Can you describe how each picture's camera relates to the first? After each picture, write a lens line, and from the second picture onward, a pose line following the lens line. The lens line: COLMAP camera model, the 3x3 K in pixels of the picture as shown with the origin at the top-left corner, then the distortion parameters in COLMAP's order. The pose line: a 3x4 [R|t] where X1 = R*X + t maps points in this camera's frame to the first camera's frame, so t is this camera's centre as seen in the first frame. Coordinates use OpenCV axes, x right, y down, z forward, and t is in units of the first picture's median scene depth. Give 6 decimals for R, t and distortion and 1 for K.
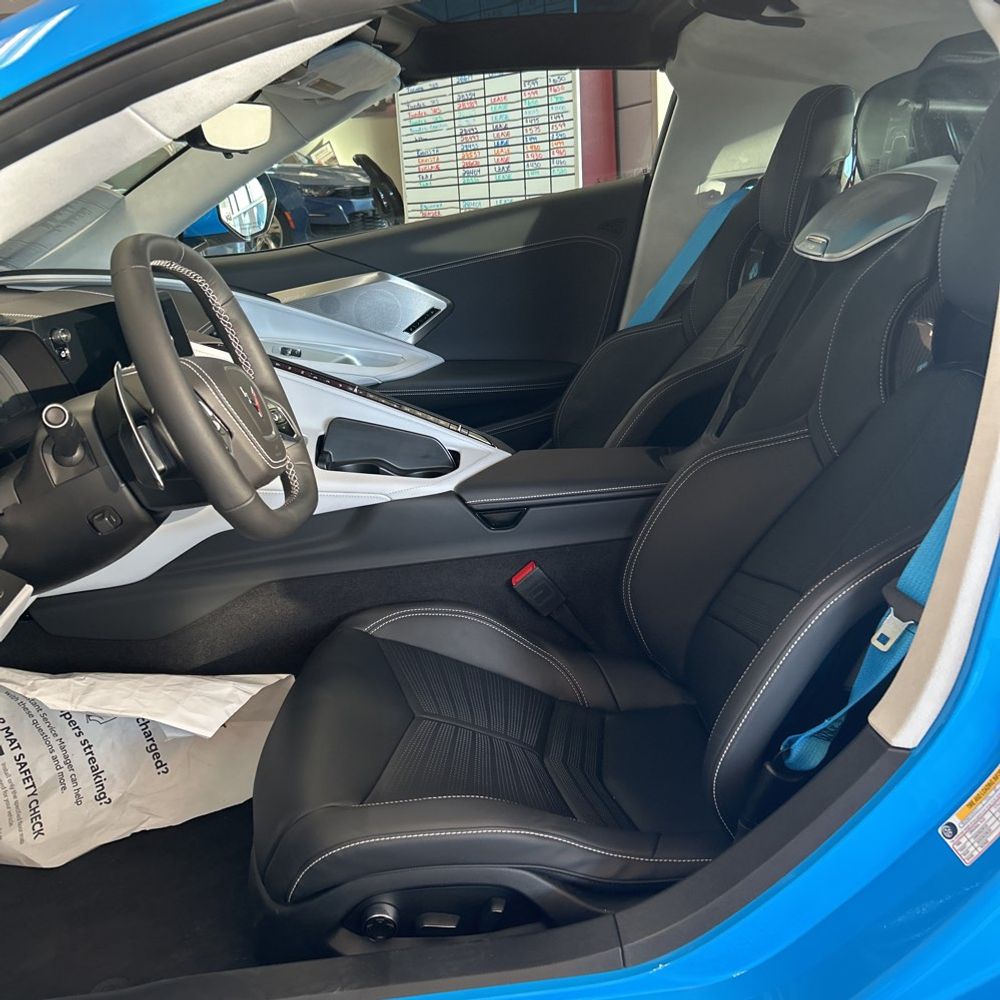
lens RADIAL K [[1012.9, 0, 499.5], [0, 1012.9, 505.3], [0, 0, 1]] dist [0.004585, 0.000000]
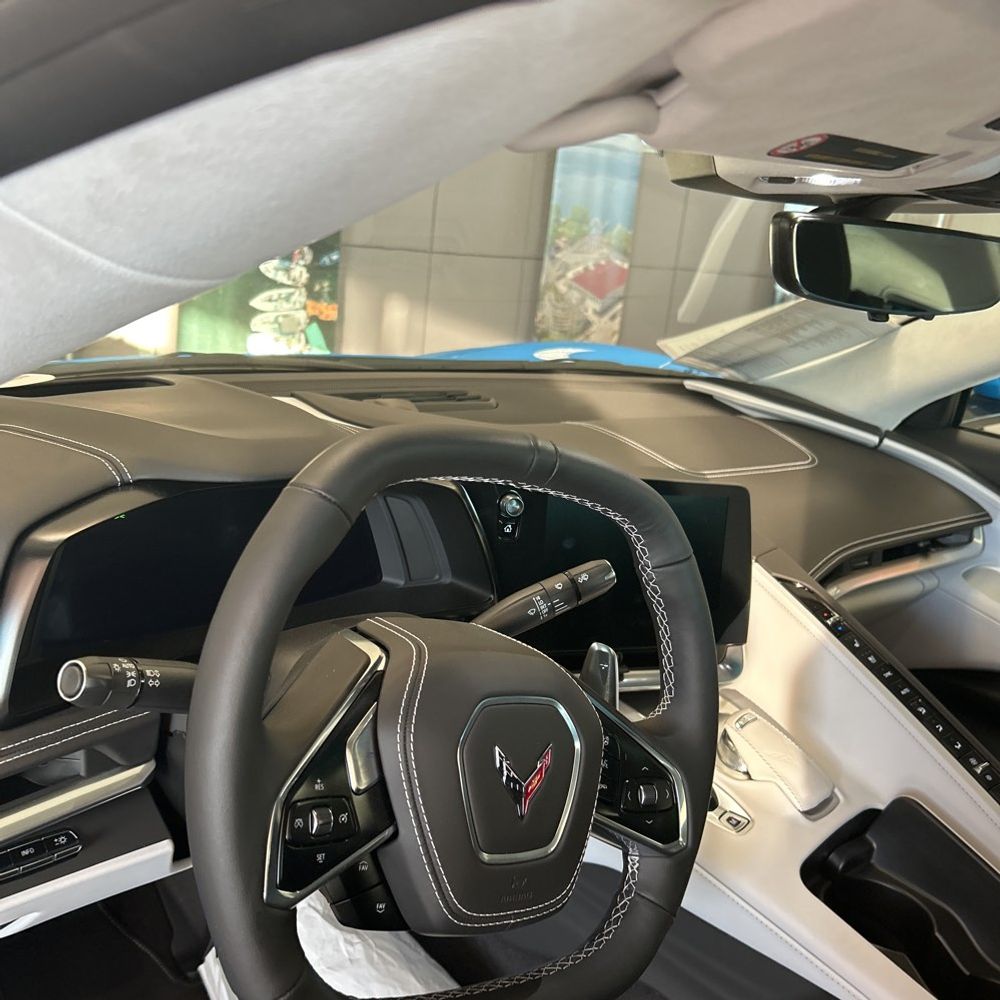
lens RADIAL K [[1012.9, 0, 498.9], [0, 1012.9, 496.9], [0, 0, 1]] dist [0.004585, 0.000000]
pose [[0.582601, 0.357823, -0.729753, 0.050346], [-0.417115, 0.902246, 0.109397, -0.200146], [0.697561, 0.240656, 0.674903, 0.436405]]
